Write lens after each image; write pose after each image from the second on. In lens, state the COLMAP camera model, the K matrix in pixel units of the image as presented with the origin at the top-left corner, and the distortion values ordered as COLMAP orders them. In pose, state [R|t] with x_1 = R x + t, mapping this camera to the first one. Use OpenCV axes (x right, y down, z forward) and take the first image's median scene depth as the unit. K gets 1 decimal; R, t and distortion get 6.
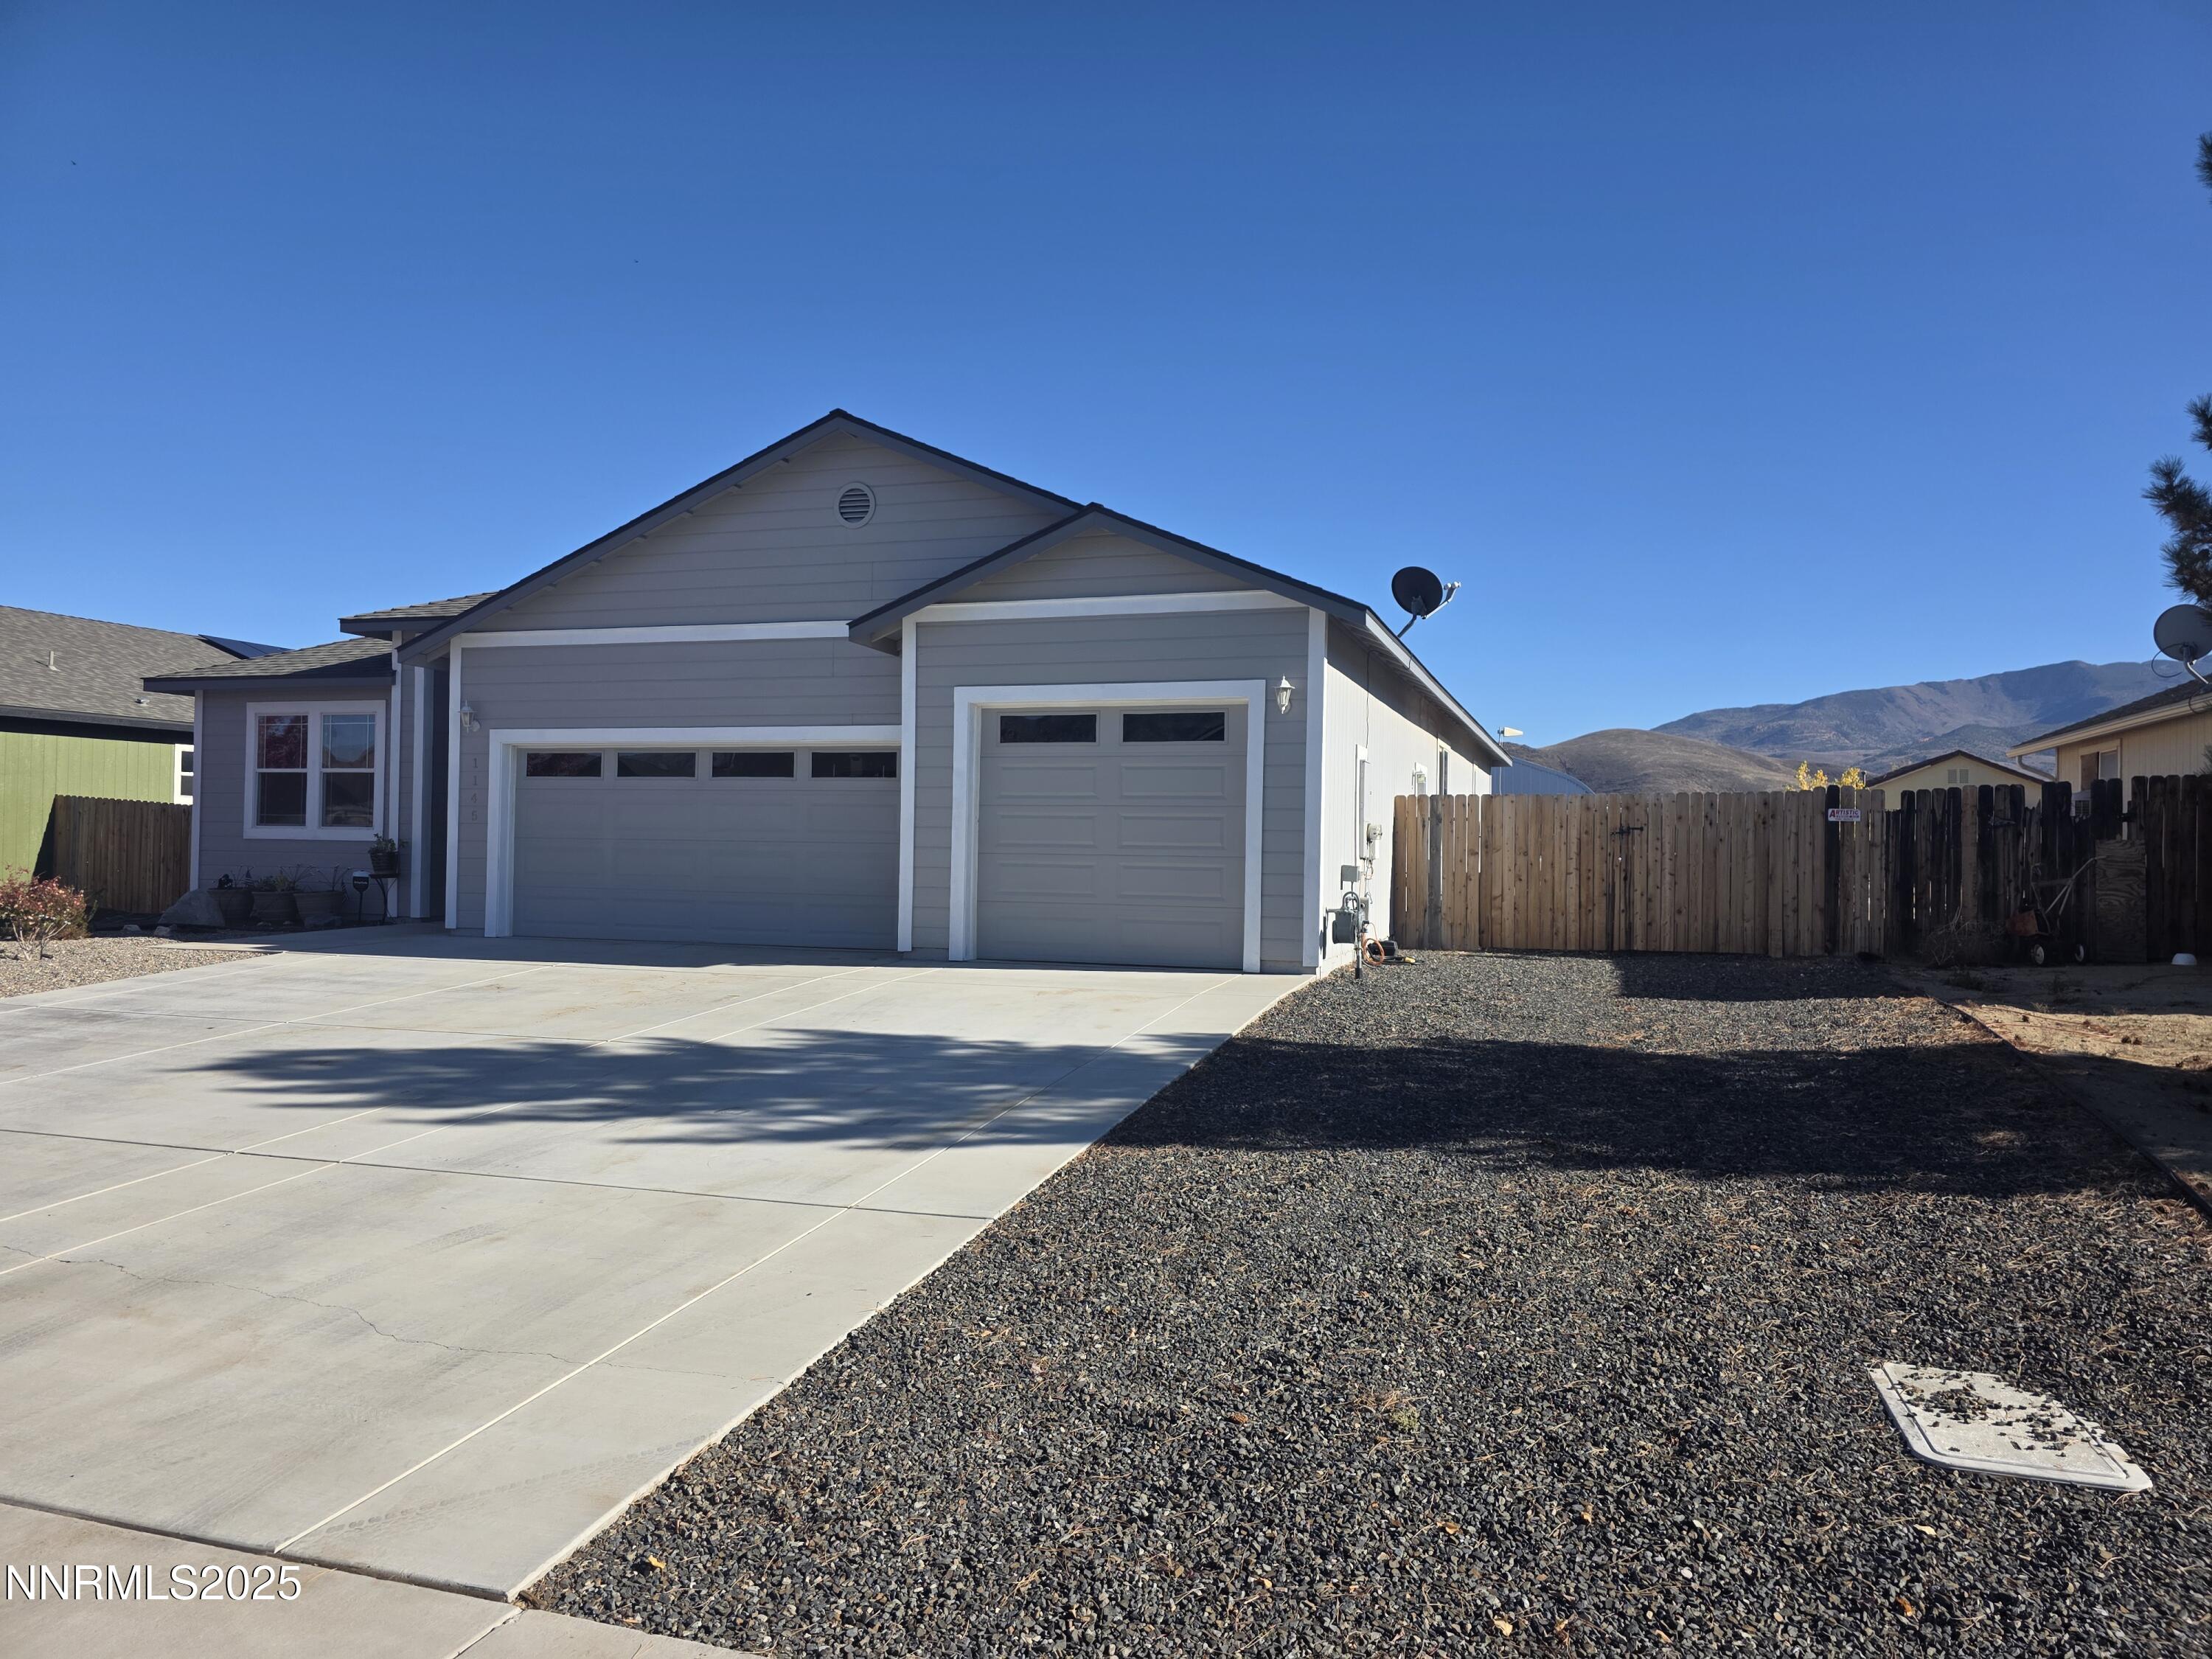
lens RADIAL K [[1519.0, 0, 1102.4], [0, 1519.0, 798.8], [0, 0, 1]] dist [0.090672, -0.057192]
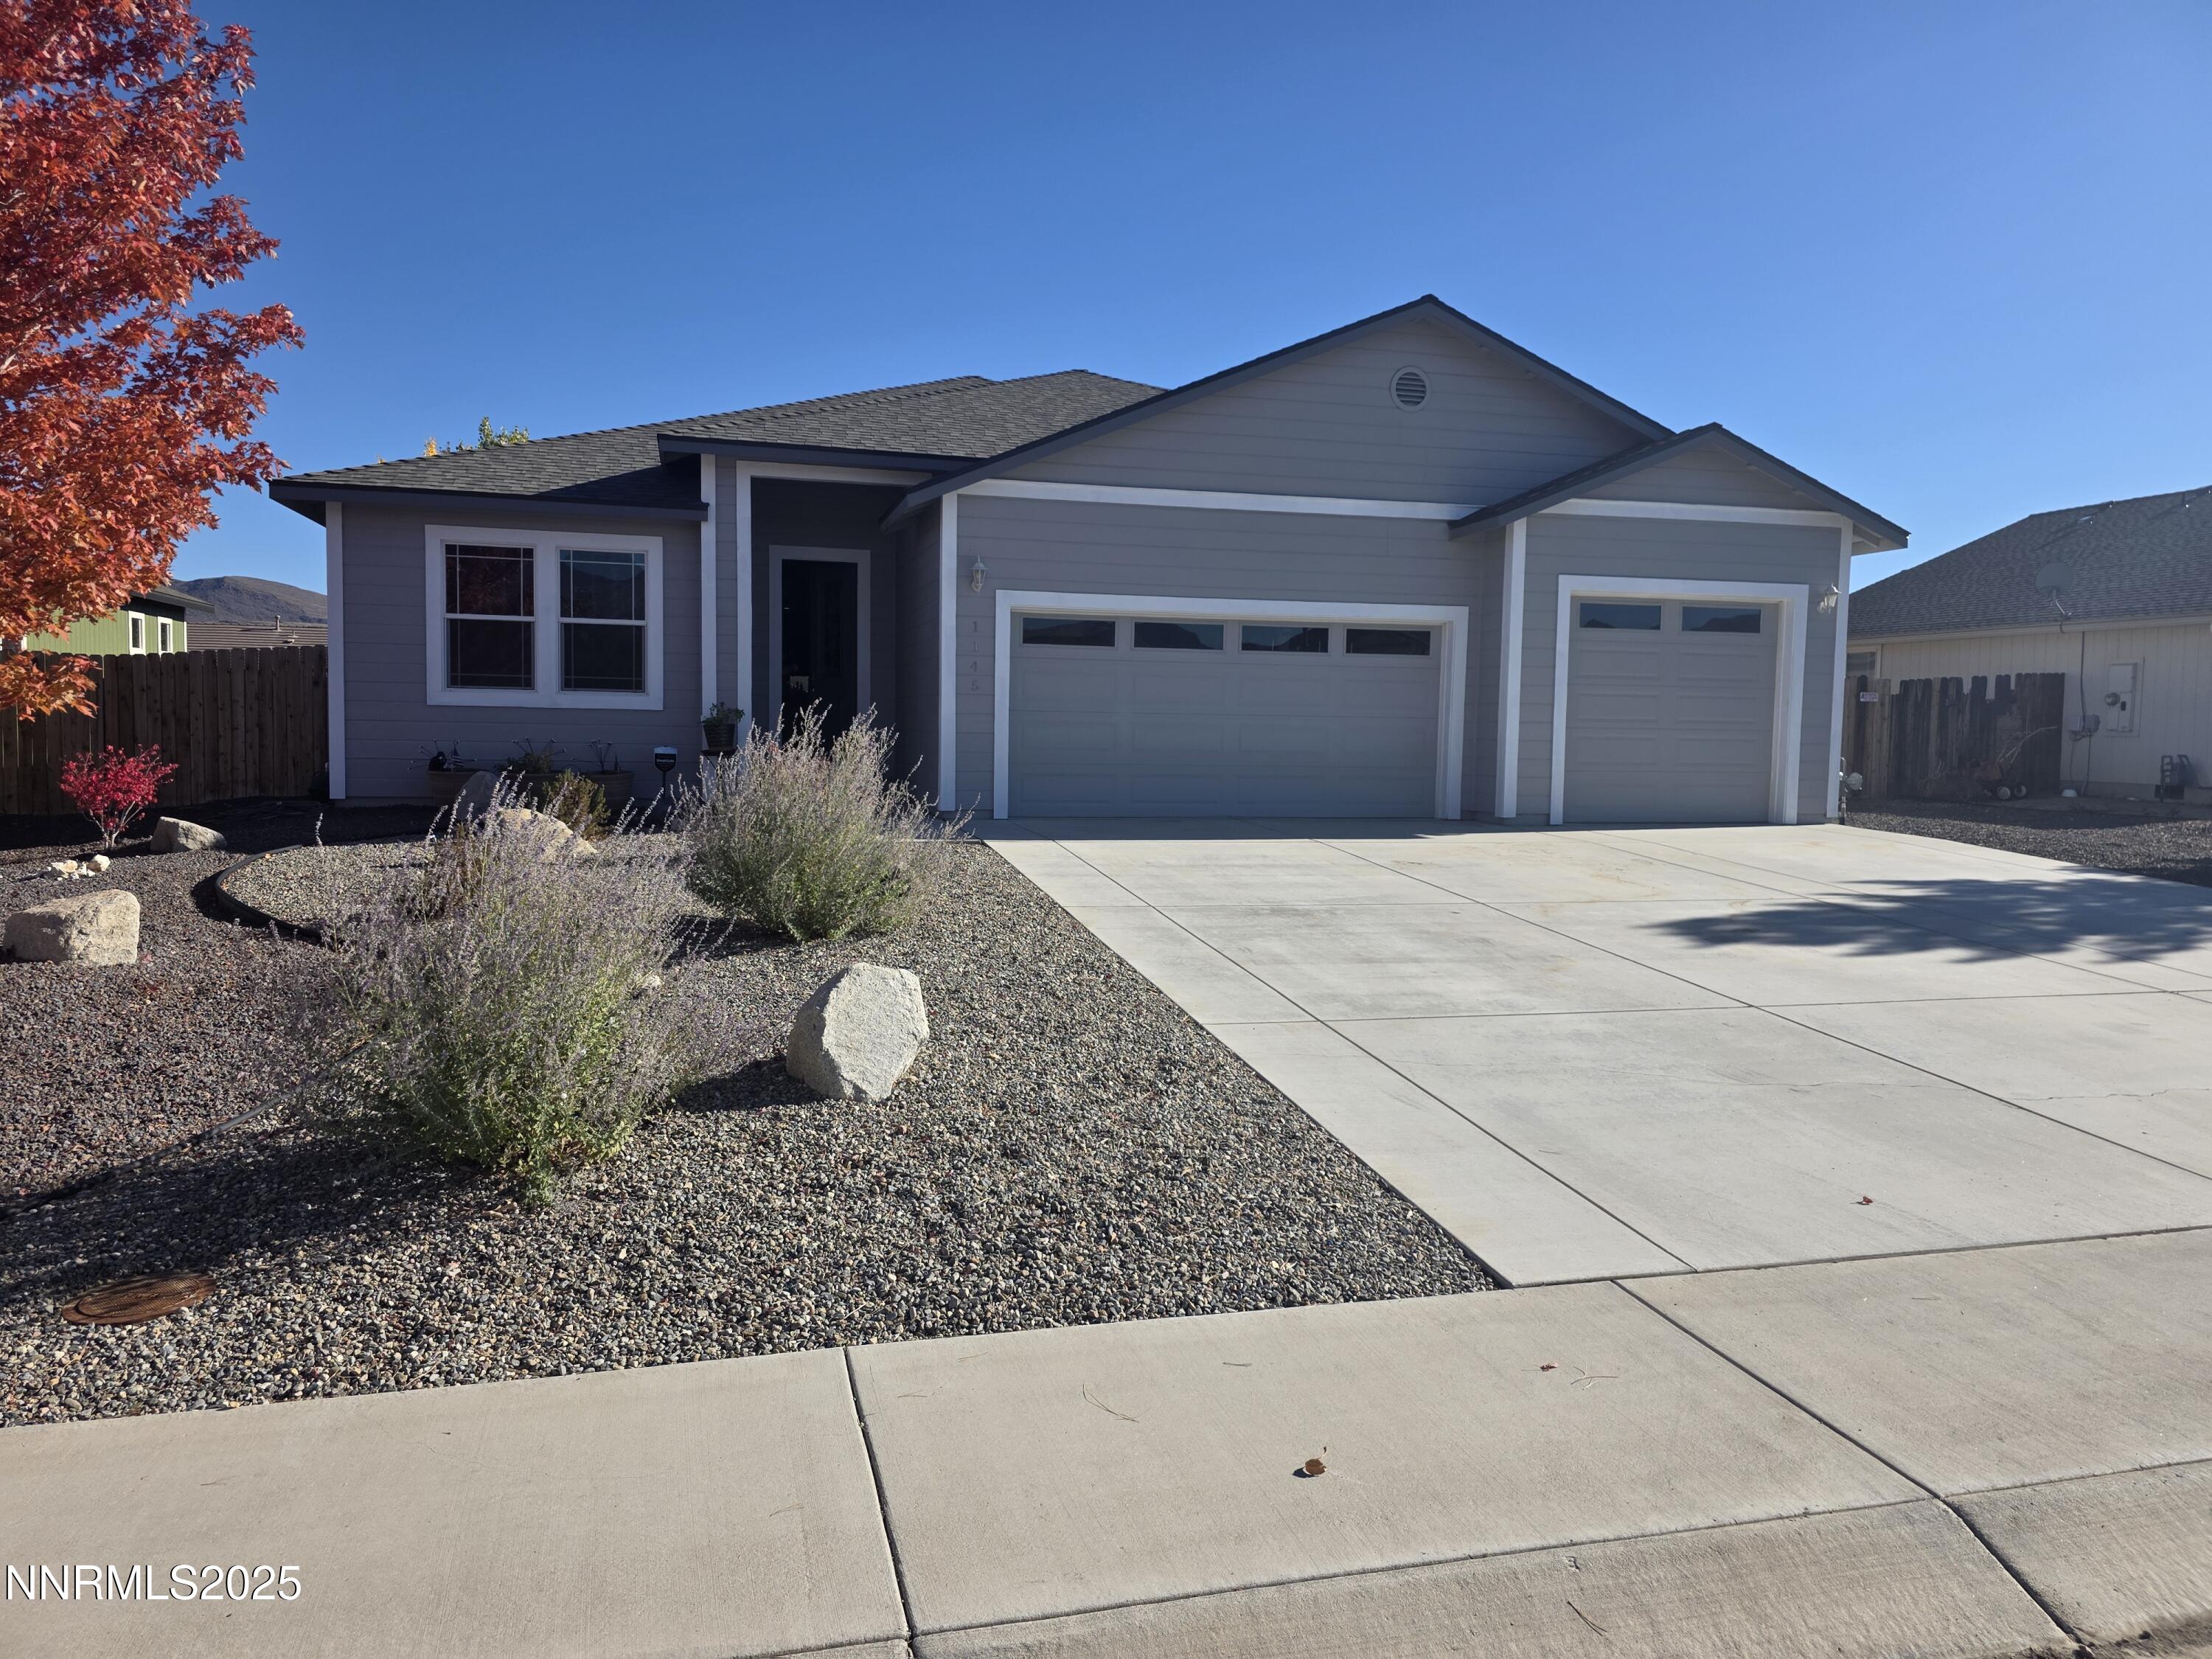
lens RADIAL K [[1519.0, 0, 1102.4], [0, 1519.0, 798.8], [0, 0, 1]] dist [0.090672, -0.057192]
pose [[0.836566, -0.026994, 0.547201, -0.876808], [-0.021276, 0.996431, 0.081681, 0.003123], [-0.547453, -0.079974, 0.833006, 0.222360]]
